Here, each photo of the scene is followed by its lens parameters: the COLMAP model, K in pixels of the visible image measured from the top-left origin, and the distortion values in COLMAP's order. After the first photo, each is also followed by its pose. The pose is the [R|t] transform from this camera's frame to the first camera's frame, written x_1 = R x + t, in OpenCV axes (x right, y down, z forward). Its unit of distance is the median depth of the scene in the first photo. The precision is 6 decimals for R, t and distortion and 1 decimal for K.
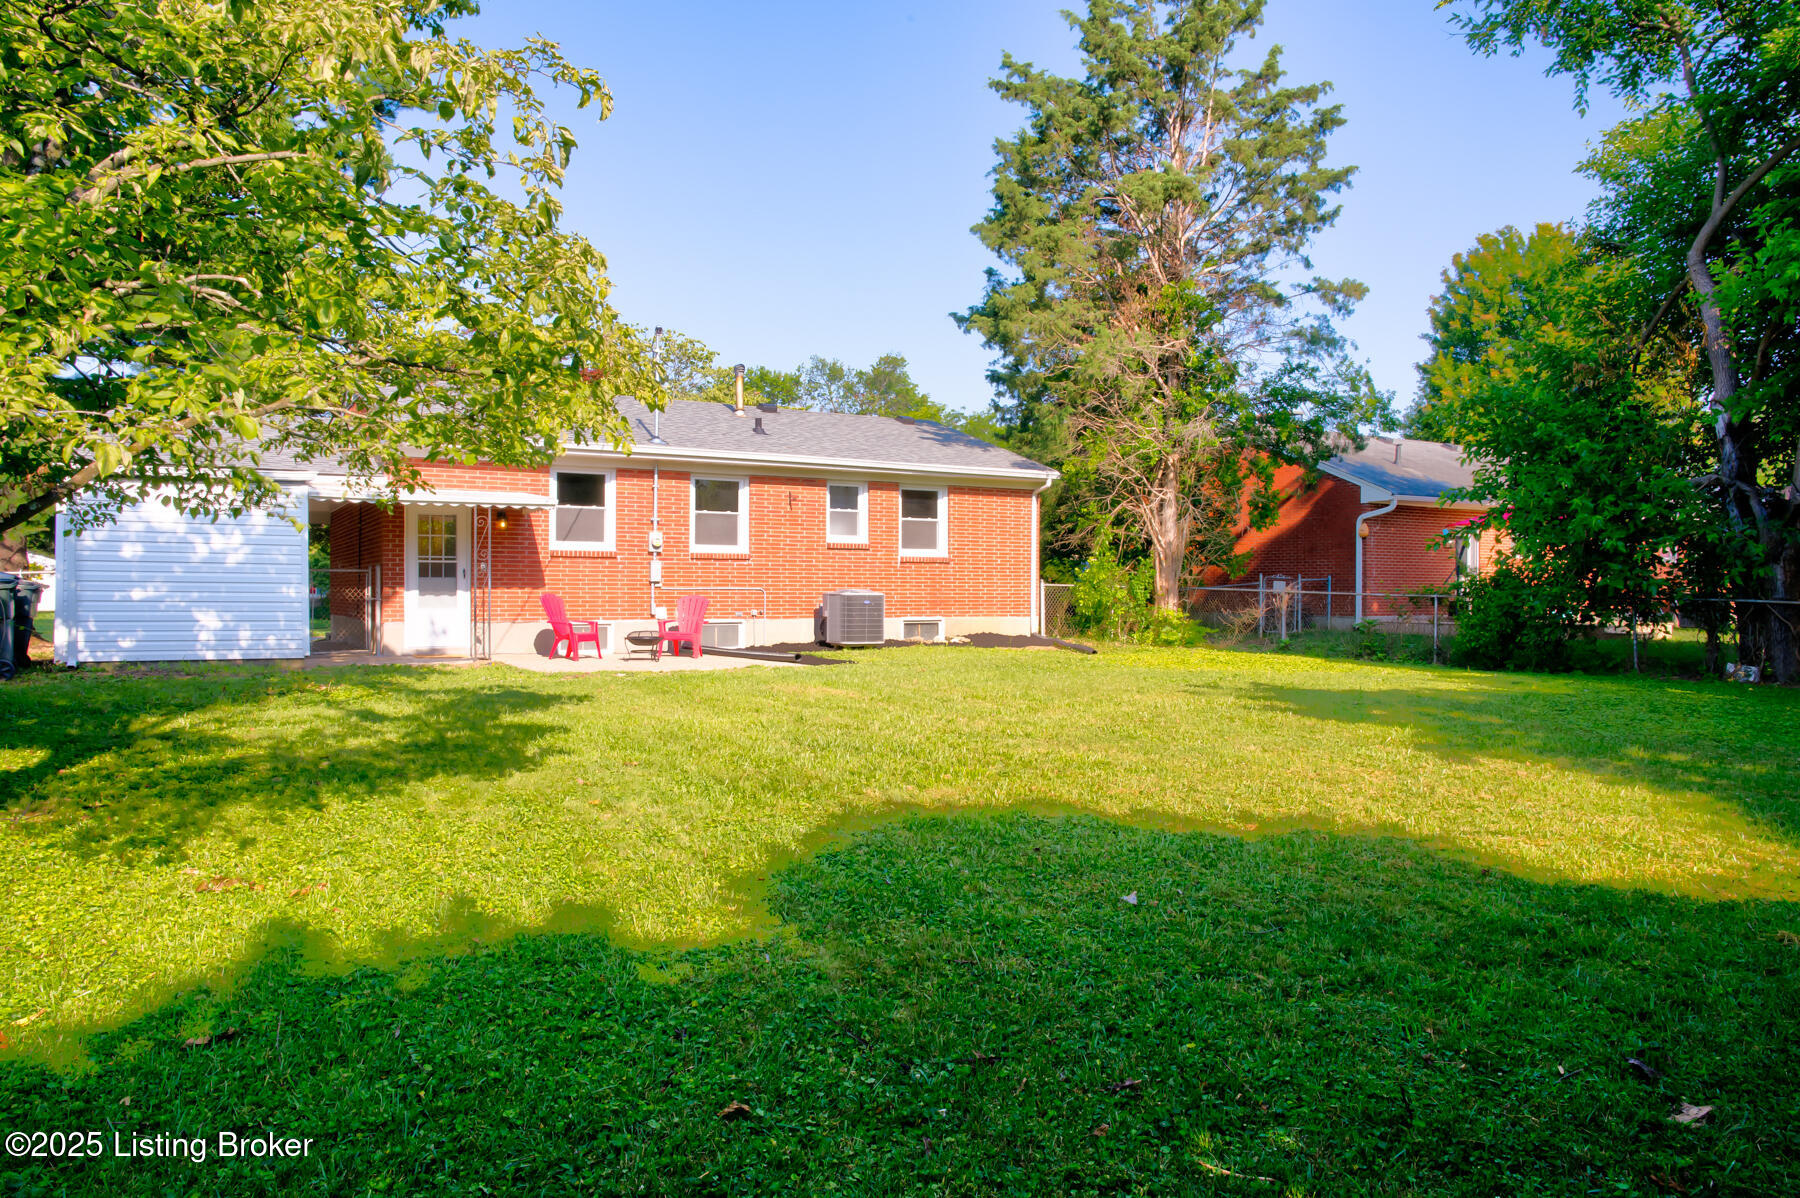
lens RADIAL K [[1234.5, 0, 900.4], [0, 1234.5, 600.7], [0, 0, 1]] dist [-0.049308, 0.026966]
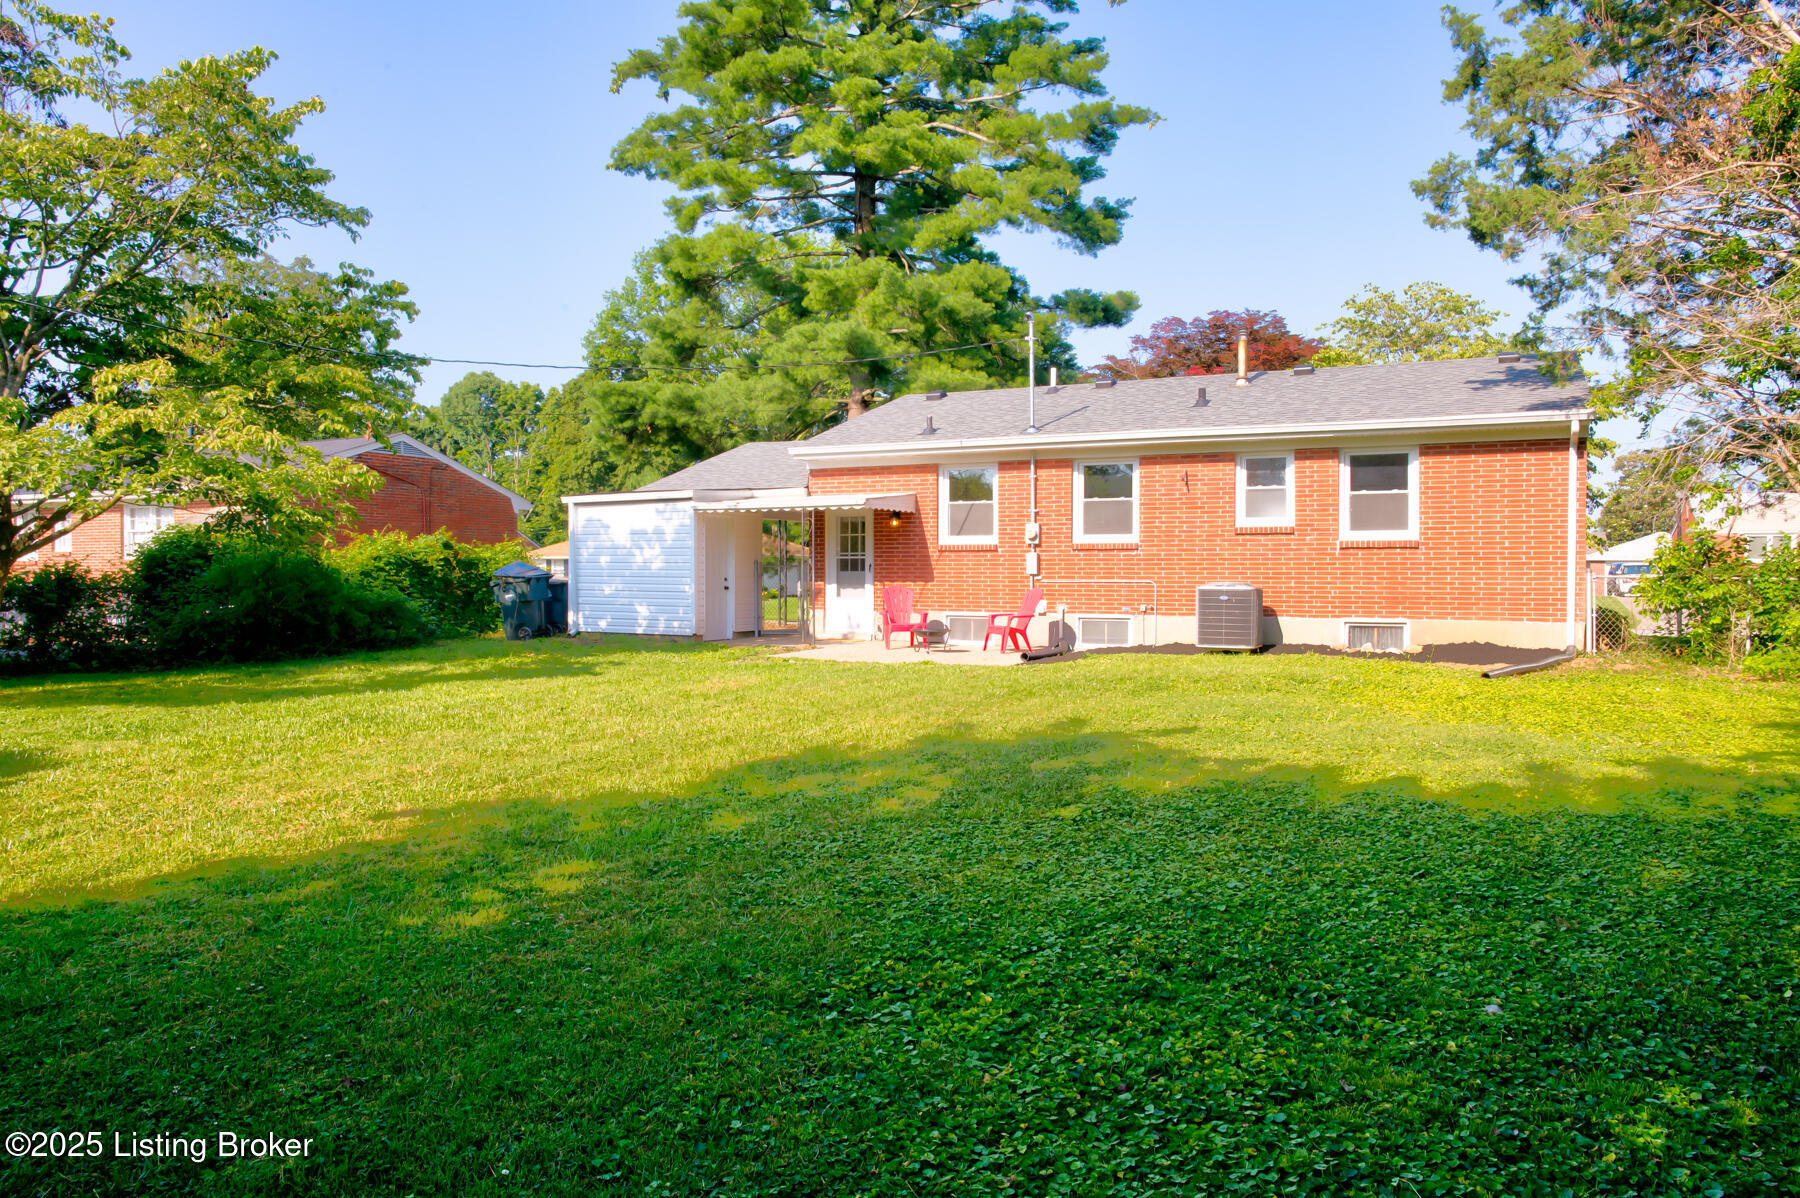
lens RADIAL K [[1234.5, 0, 893.2], [0, 1234.5, 597.1], [0, 0, 1]] dist [-0.049308, 0.026966]
pose [[0.544294, 0.011617, -0.838814, 0.529184], [-0.008034, 0.999930, 0.008635, -0.004583], [0.838856, 0.002039, 0.544349, 0.349704]]
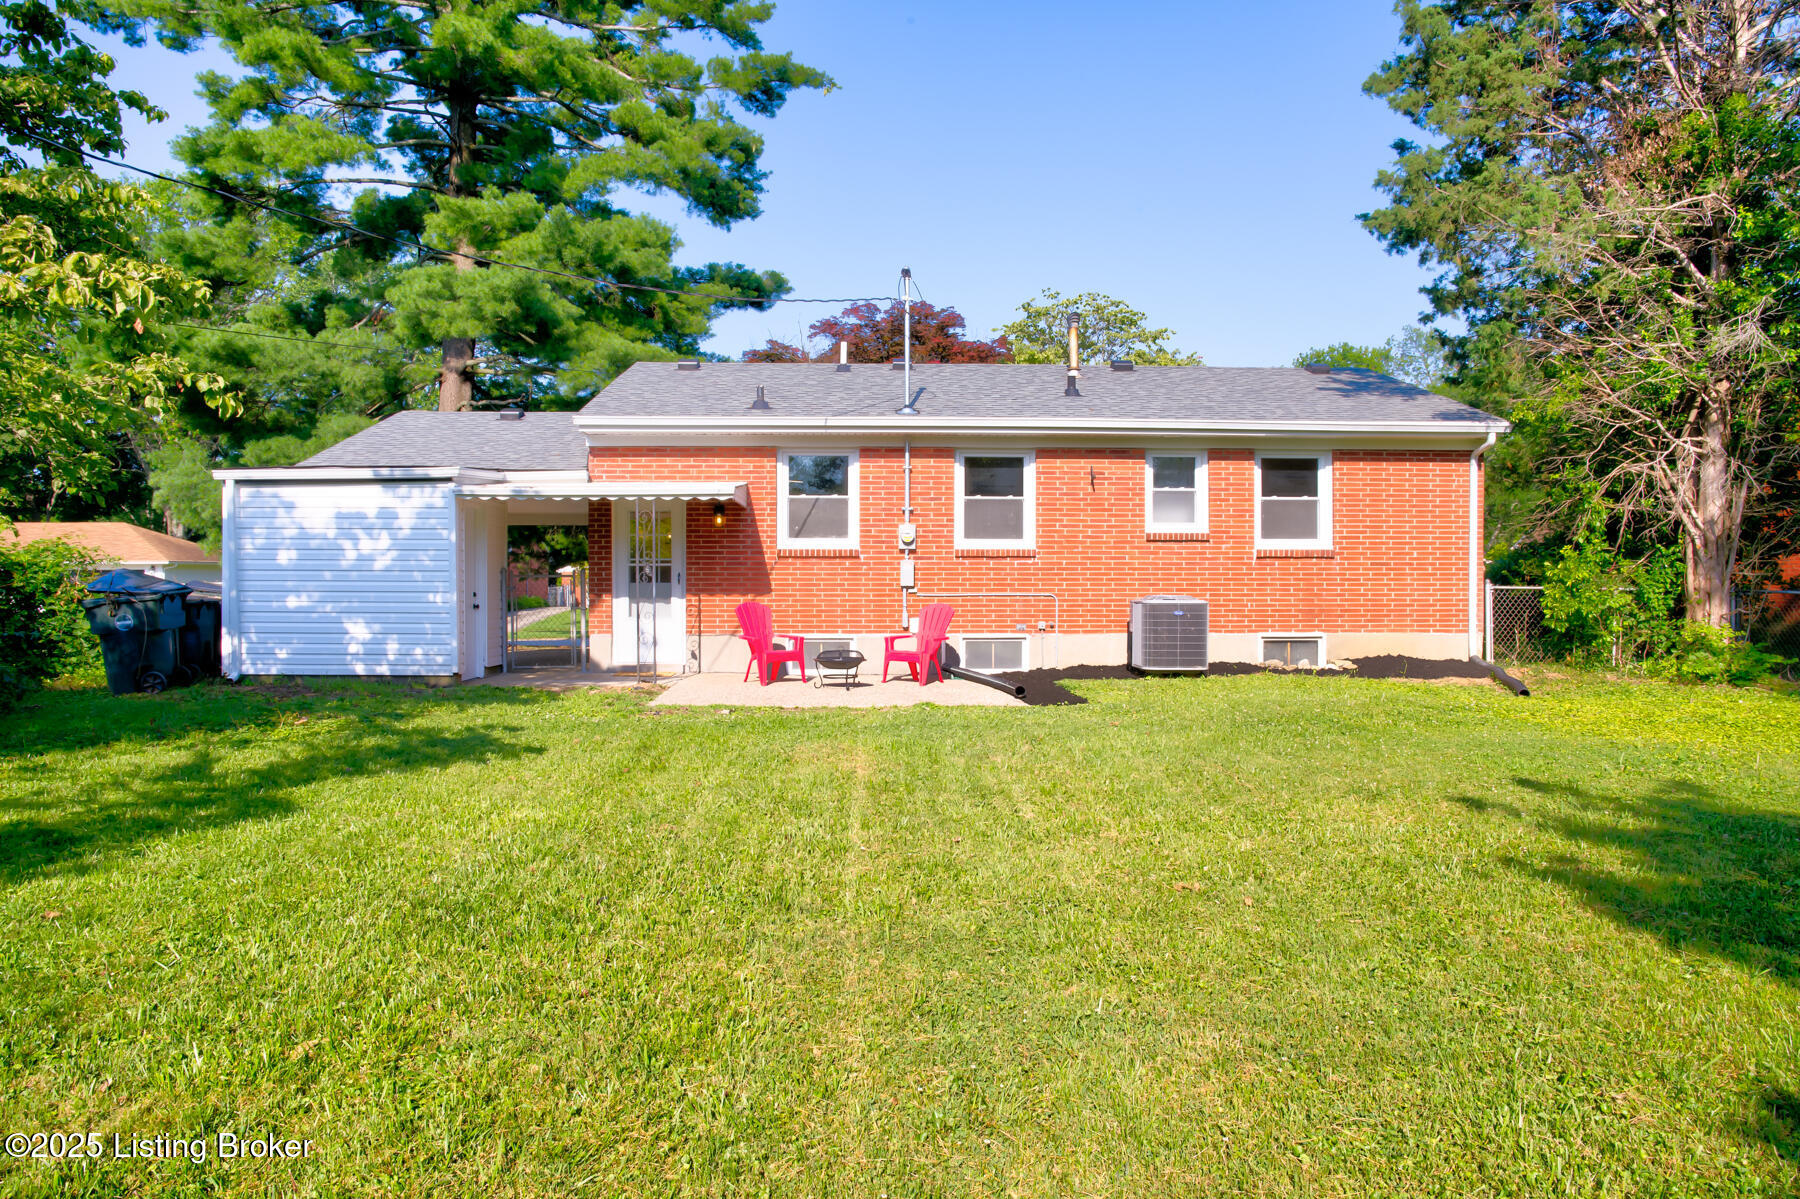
lens RADIAL K [[1234.5, 0, 895.4], [0, 1234.5, 595.4], [0, 0, 1]] dist [-0.049308, 0.026966]
pose [[0.878375, 0.000153, -0.477971, 0.168488], [-0.001261, 0.999997, -0.001997, -0.007224], [0.477970, 0.002357, 0.878373, 0.270588]]
